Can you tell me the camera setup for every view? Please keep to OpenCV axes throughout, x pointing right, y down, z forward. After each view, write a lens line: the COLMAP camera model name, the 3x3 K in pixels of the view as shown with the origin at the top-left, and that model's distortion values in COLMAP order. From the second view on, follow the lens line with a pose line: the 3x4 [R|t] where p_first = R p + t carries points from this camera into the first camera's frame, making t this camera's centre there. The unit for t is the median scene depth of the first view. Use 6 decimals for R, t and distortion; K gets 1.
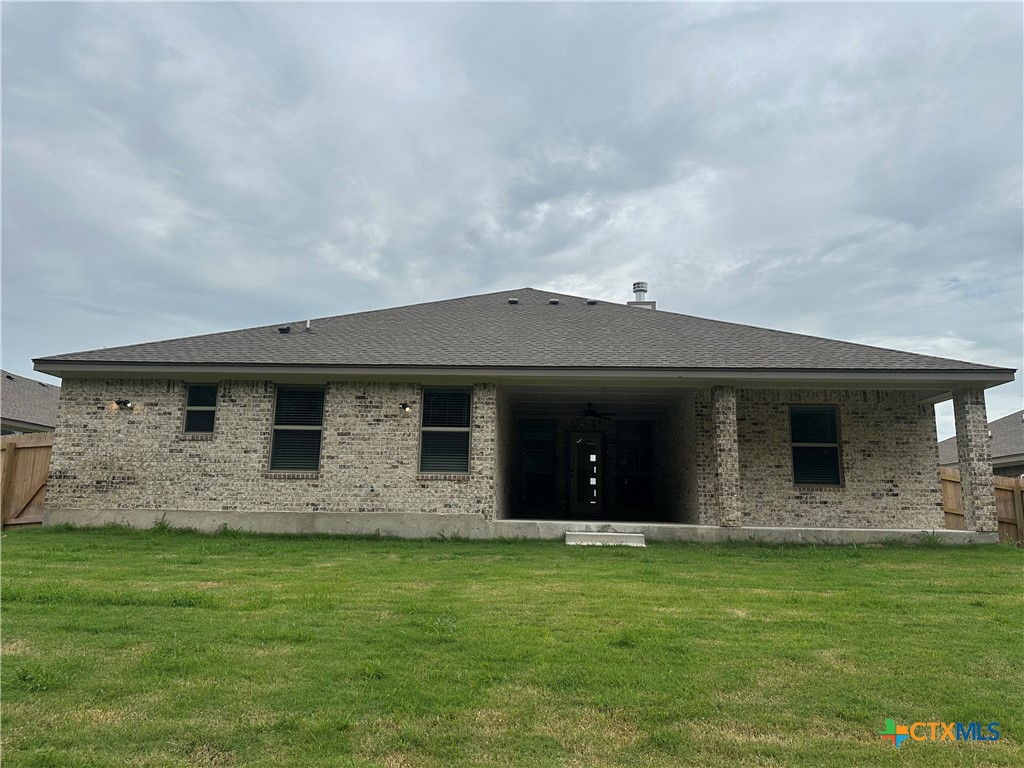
lens RADIAL K [[717.7, 0, 507.2], [0, 717.7, 385.5], [0, 0, 1]] dist [0.011509, -0.034404]
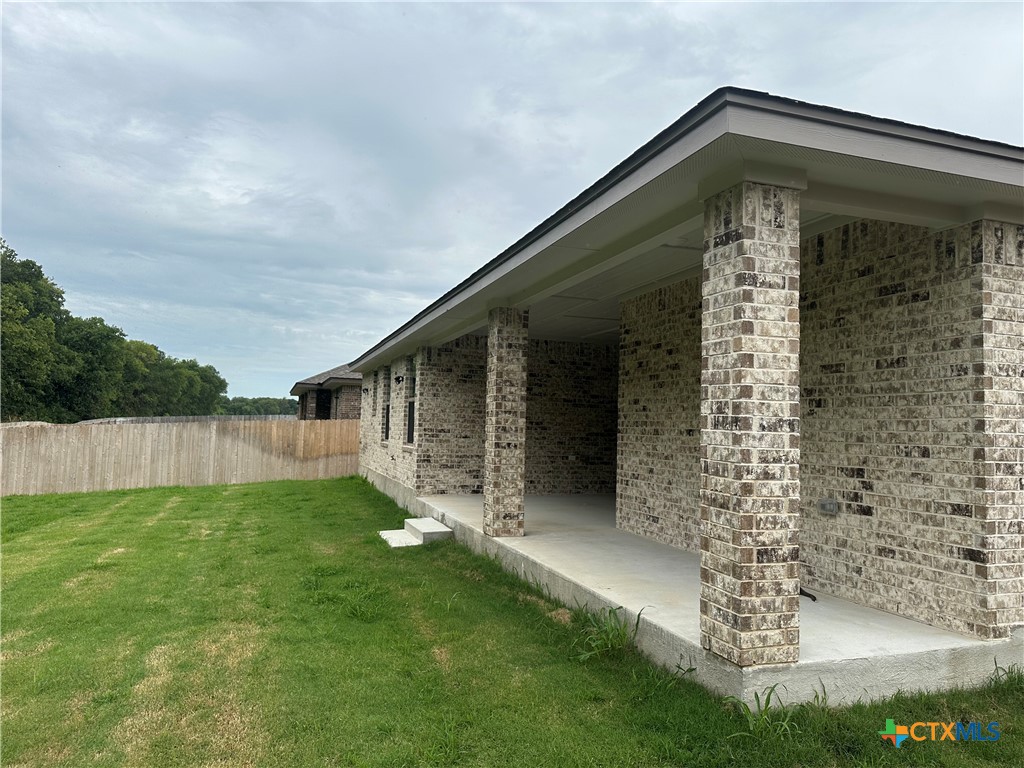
lens RADIAL K [[717.7, 0, 507.0], [0, 717.7, 383.2], [0, 0, 1]] dist [0.011509, -0.034404]
pose [[0.359984, -0.069025, -0.930402, 0.812666], [0.145845, 0.989162, -0.016955, 0.069550], [0.921488, -0.129591, 0.366149, 0.712408]]
